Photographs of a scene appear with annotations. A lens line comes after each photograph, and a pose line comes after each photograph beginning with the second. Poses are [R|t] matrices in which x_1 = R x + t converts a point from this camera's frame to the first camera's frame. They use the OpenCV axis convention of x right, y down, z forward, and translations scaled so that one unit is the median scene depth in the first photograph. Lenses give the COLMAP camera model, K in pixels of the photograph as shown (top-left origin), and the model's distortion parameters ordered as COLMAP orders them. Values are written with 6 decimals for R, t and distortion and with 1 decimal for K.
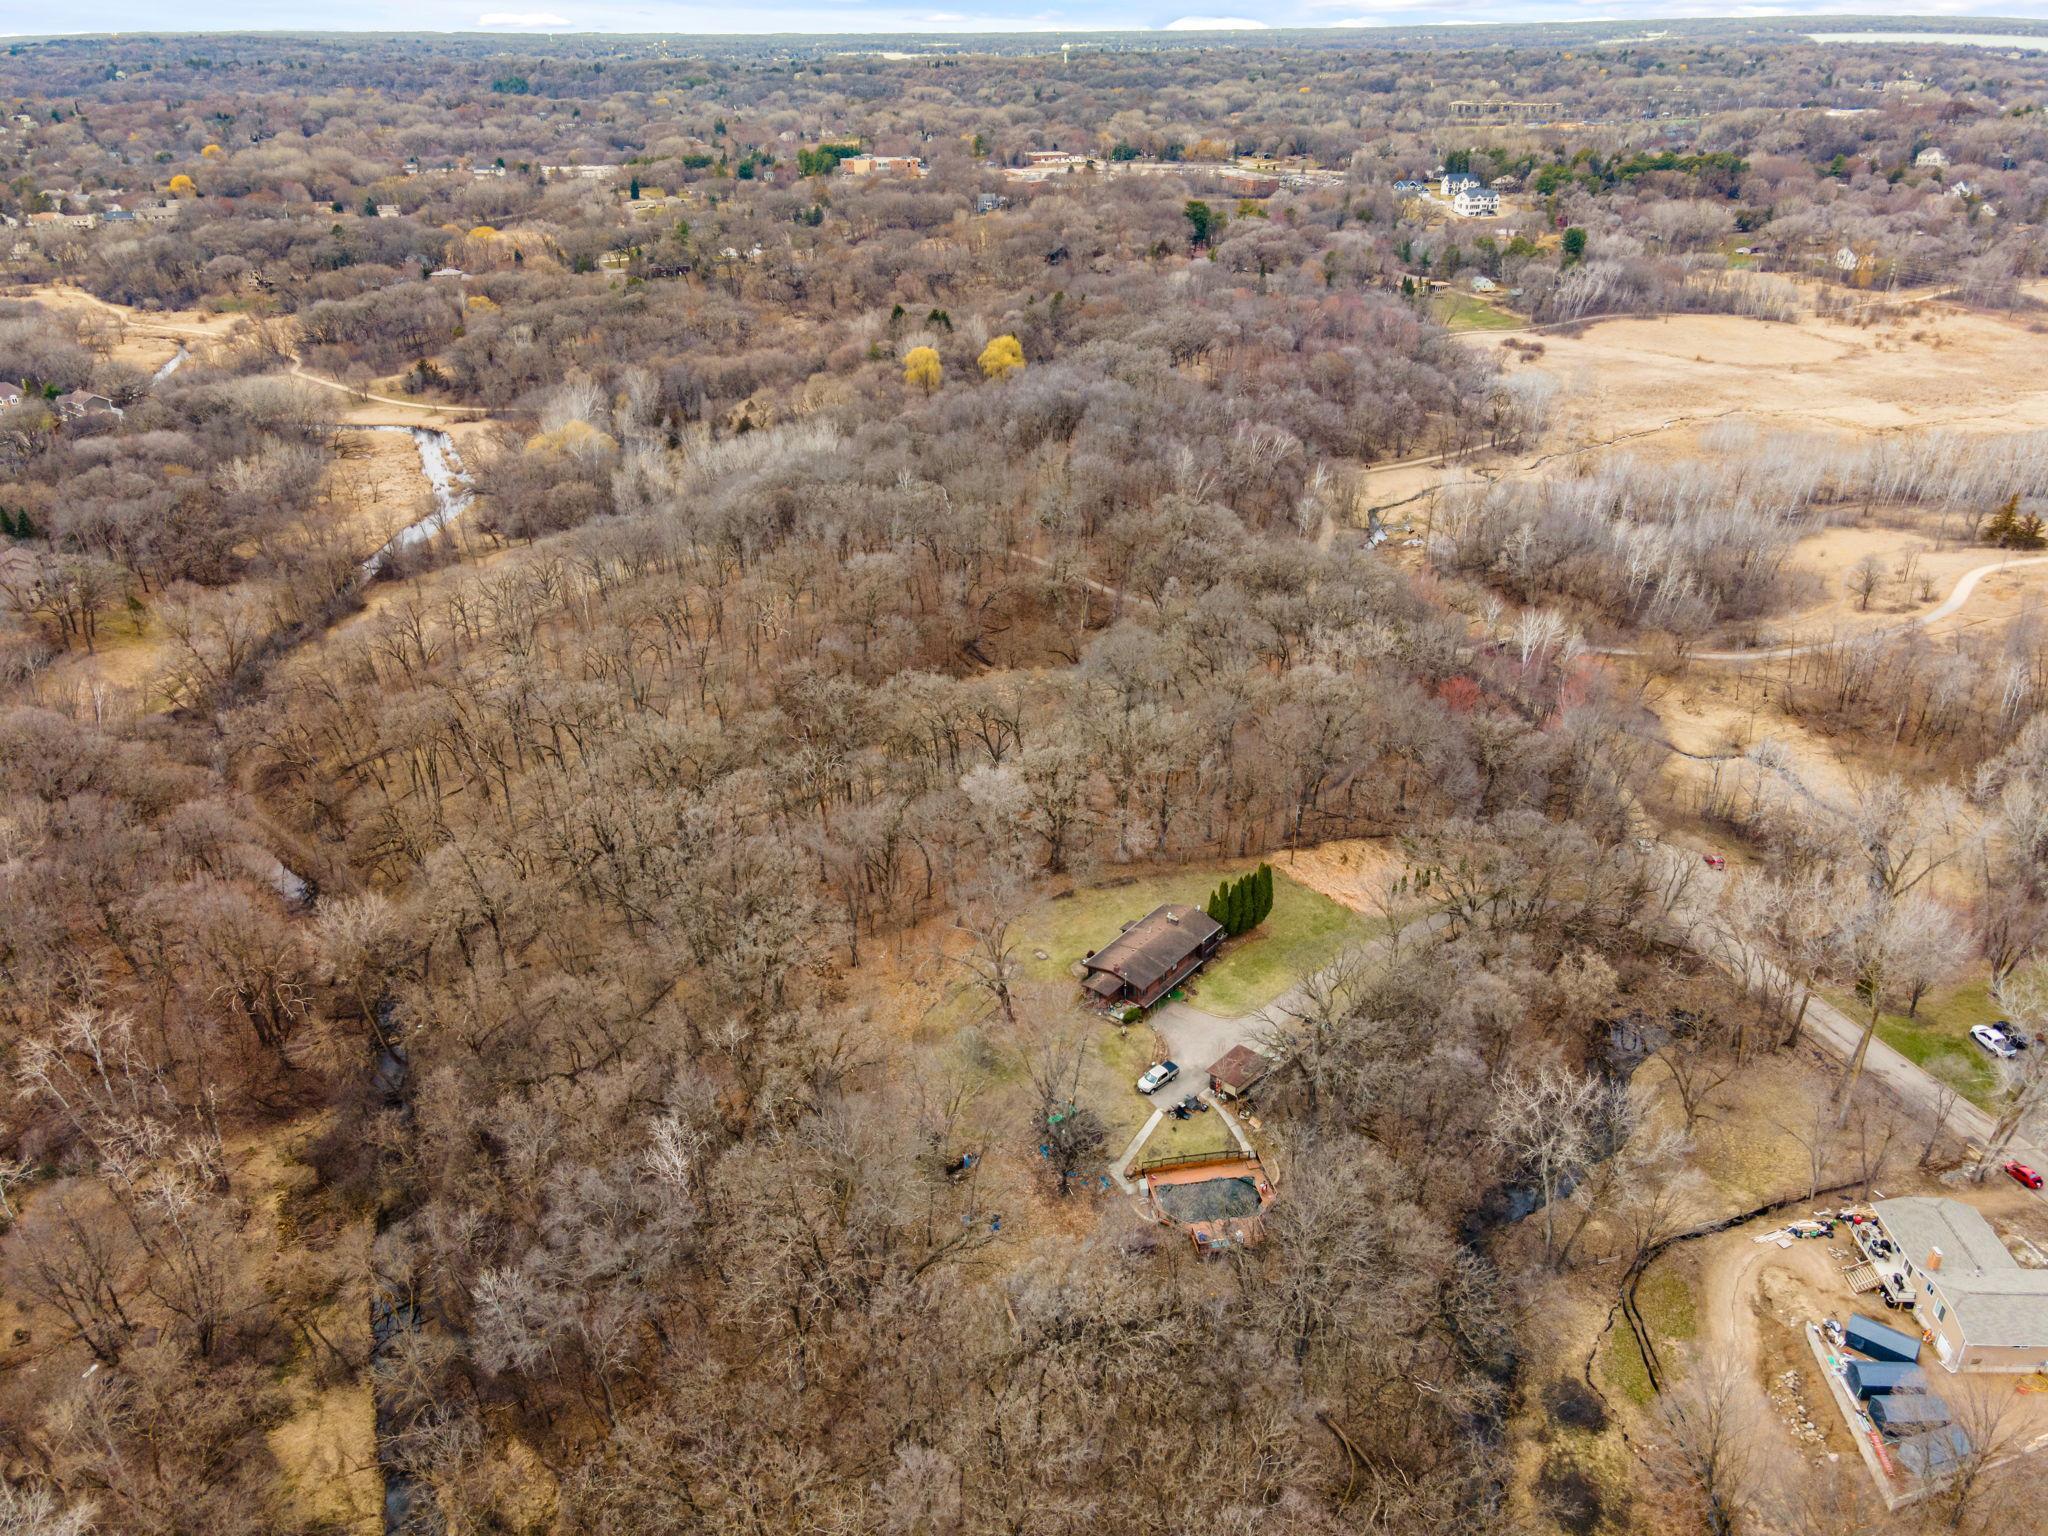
lens RADIAL K [[1509.8, 0, 1024.0], [0, 1509.8, 768.0], [0, 0, 1]] dist [-0.008007, 0.113533]
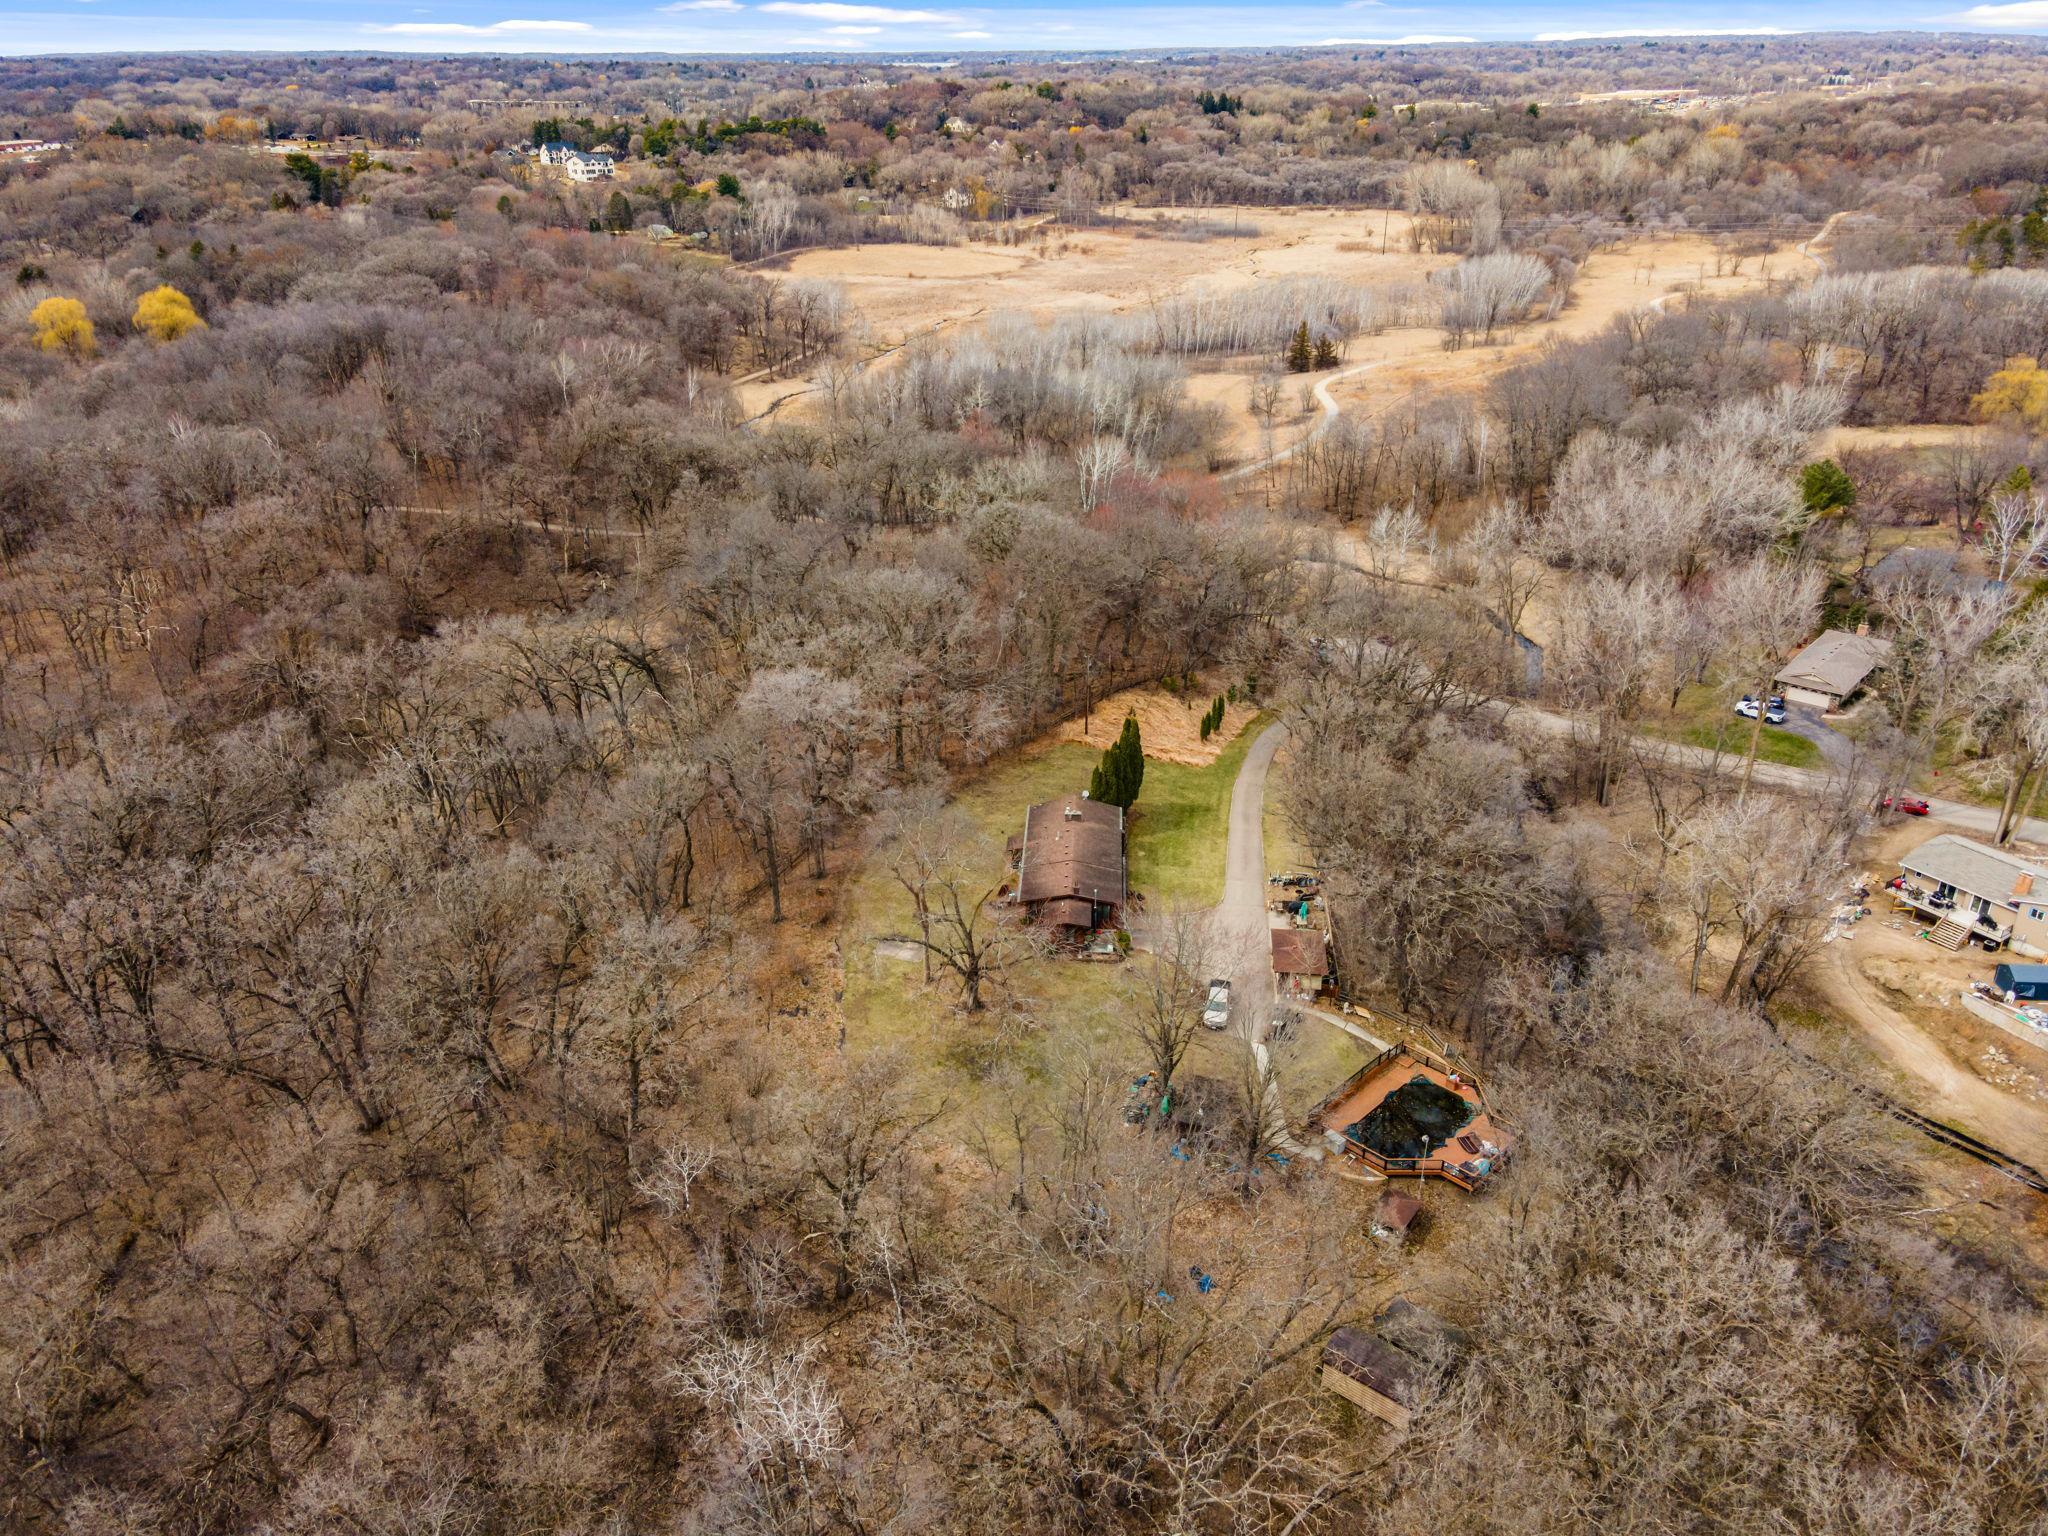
lens RADIAL K [[1509.8, 0, 1024.0], [0, 1509.8, 768.0], [0, 0, 1]] dist [-0.008007, 0.113533]
pose [[0.821525, -0.252047, 0.511438, -0.084872], [0.260401, 0.963833, 0.056714, 0.009058], [-0.507236, 0.086587, 0.857447, 0.114065]]
